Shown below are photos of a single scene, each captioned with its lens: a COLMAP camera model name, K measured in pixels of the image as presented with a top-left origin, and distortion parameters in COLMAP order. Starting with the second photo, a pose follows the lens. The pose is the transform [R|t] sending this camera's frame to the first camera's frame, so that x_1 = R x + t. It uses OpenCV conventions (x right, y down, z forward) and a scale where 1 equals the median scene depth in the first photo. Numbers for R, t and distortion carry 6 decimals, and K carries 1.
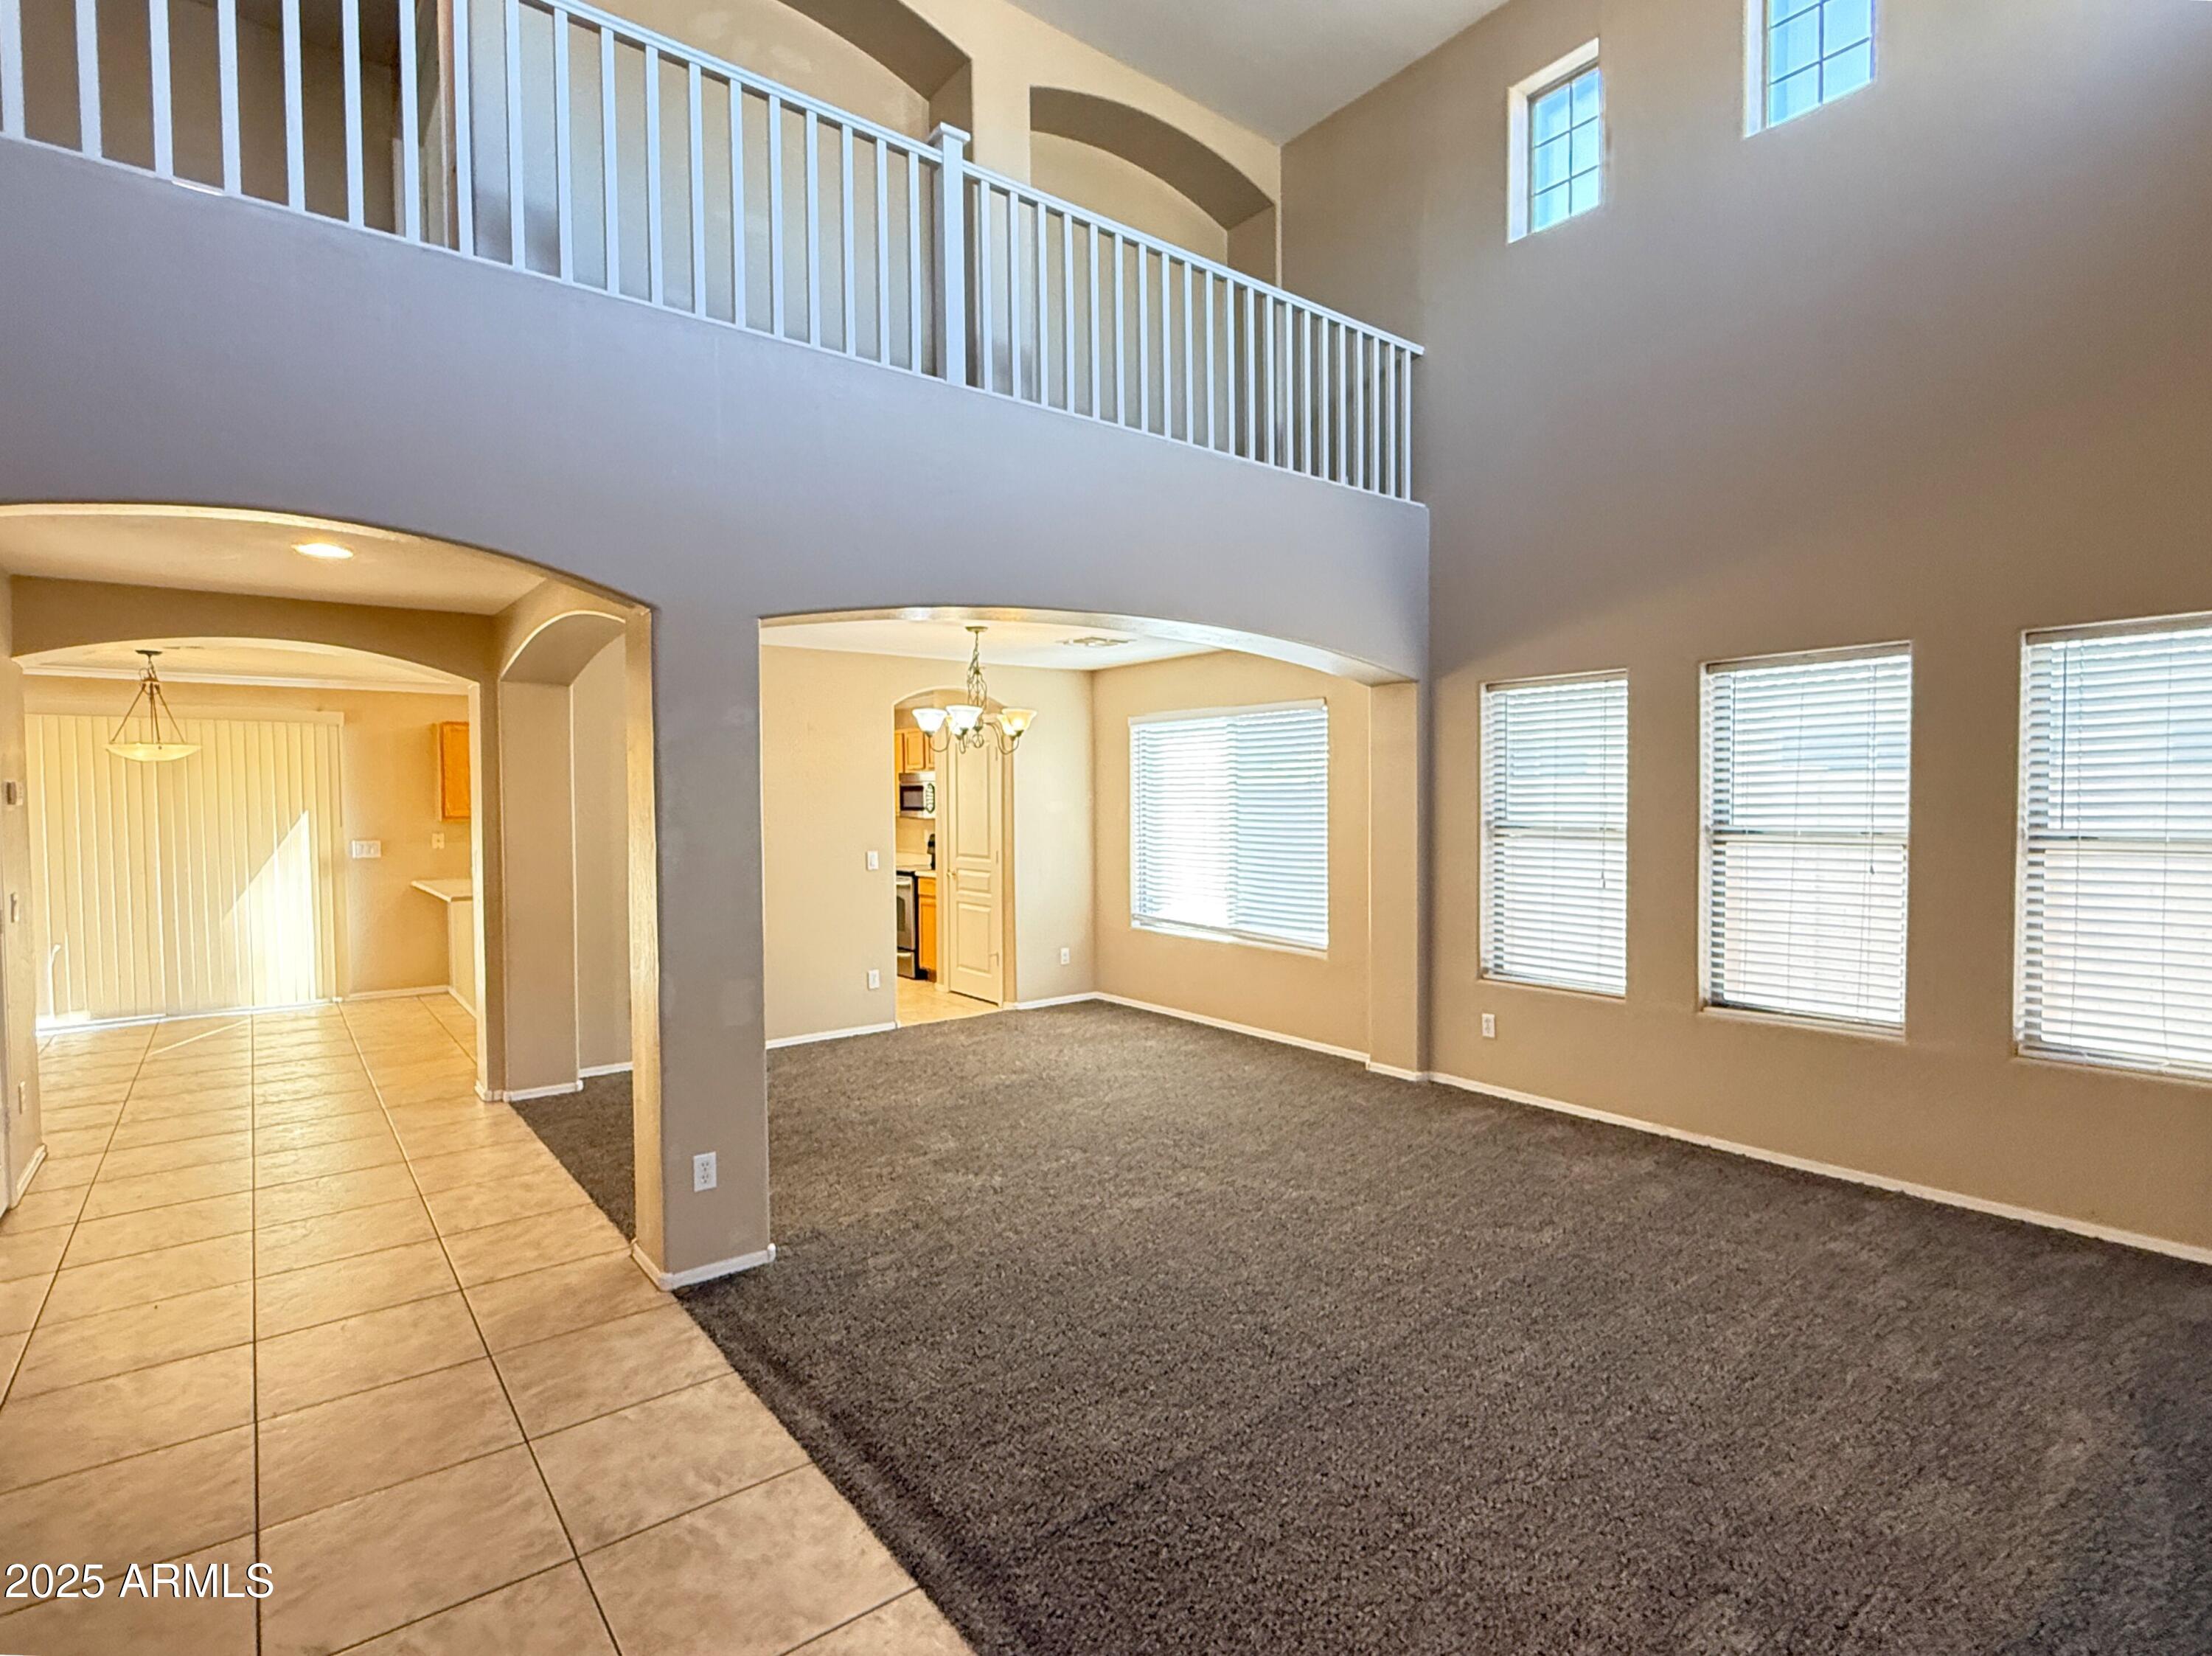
lens RADIAL K [[1090.3, 0, 1111.9], [0, 1090.3, 834.2], [0, 0, 1]] dist [0.002051, 0.000031]
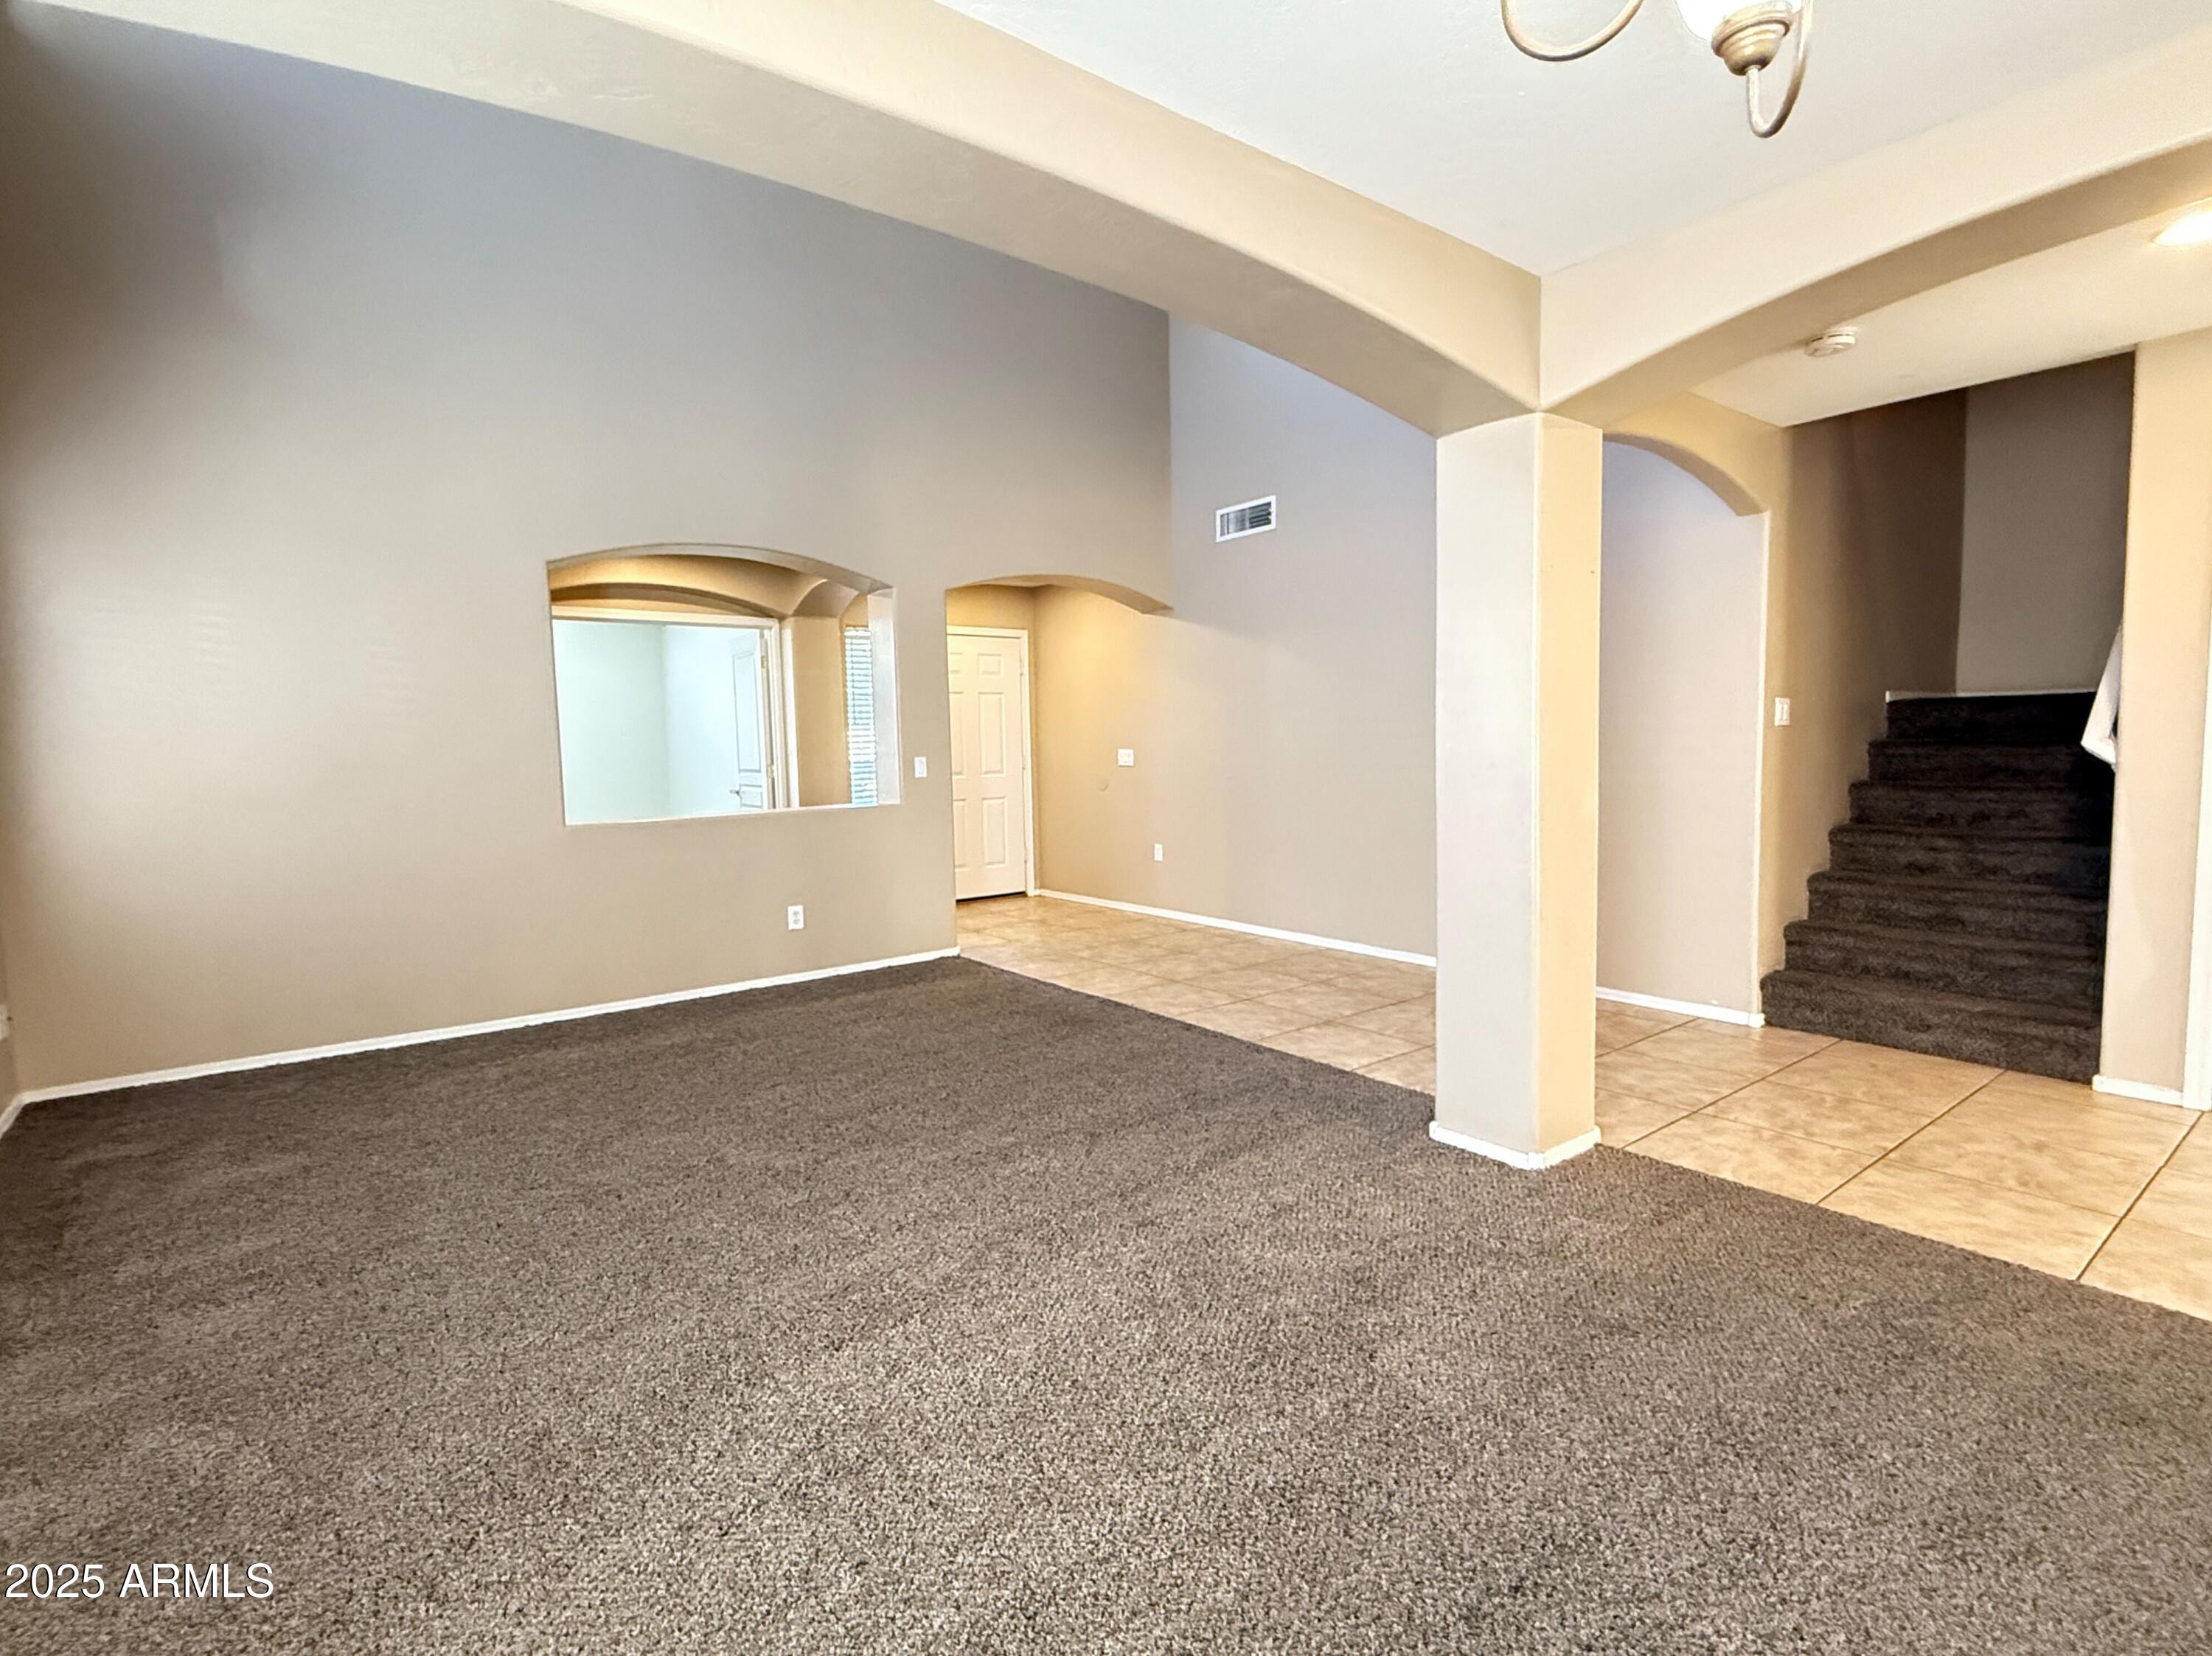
lens RADIAL K [[1072.0, 0, 1099.9], [0, 1072.0, 831.4], [0, 0, 1]] dist [-0.001793, -0.000093]
pose [[-0.999281, 0.026466, 0.027152, -0.049717], [0.029498, 0.992558, 0.118147, 0.011210], [-0.023823, 0.118863, -0.992625, 1.558487]]
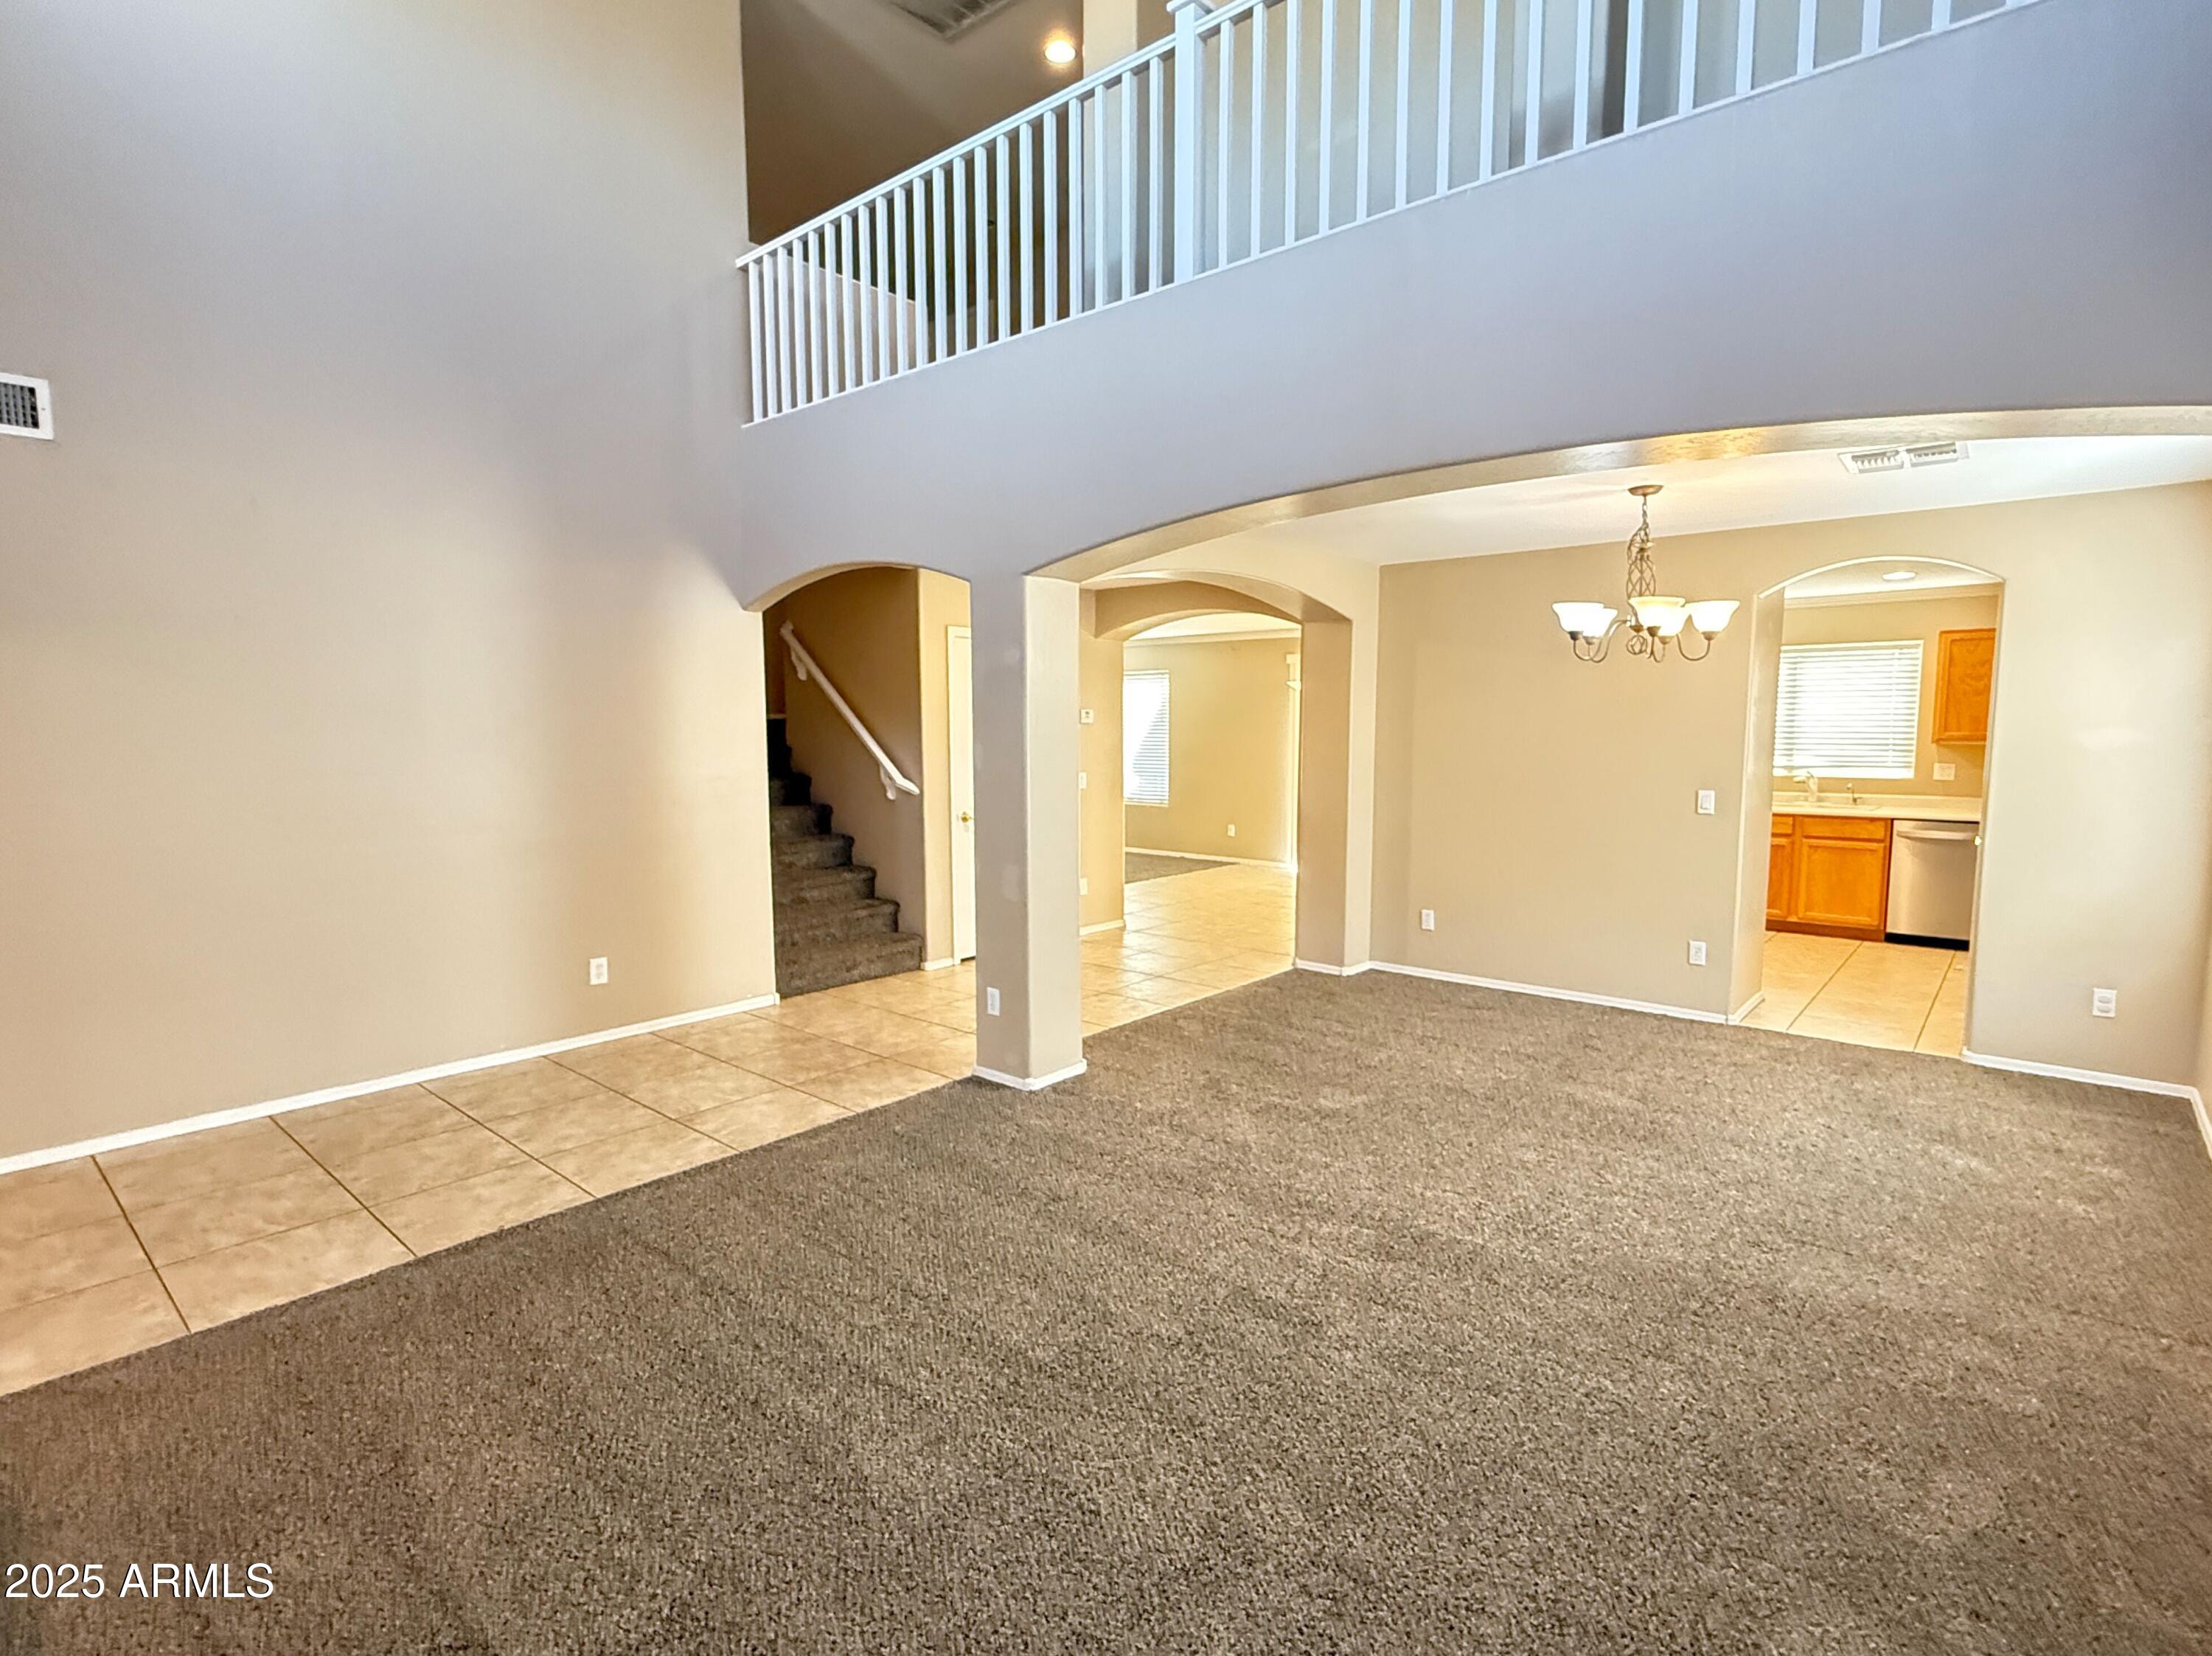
lens RADIAL K [[1090.3, 0, 1111.9], [0, 1090.3, 834.2], [0, 0, 1]] dist [0.002051, 0.000031]
pose [[0.186668, 0.108740, -0.976387, 0.745793], [-0.033854, 0.993977, 0.104226, -0.031924], [0.981840, 0.013599, 0.189225, 0.701963]]
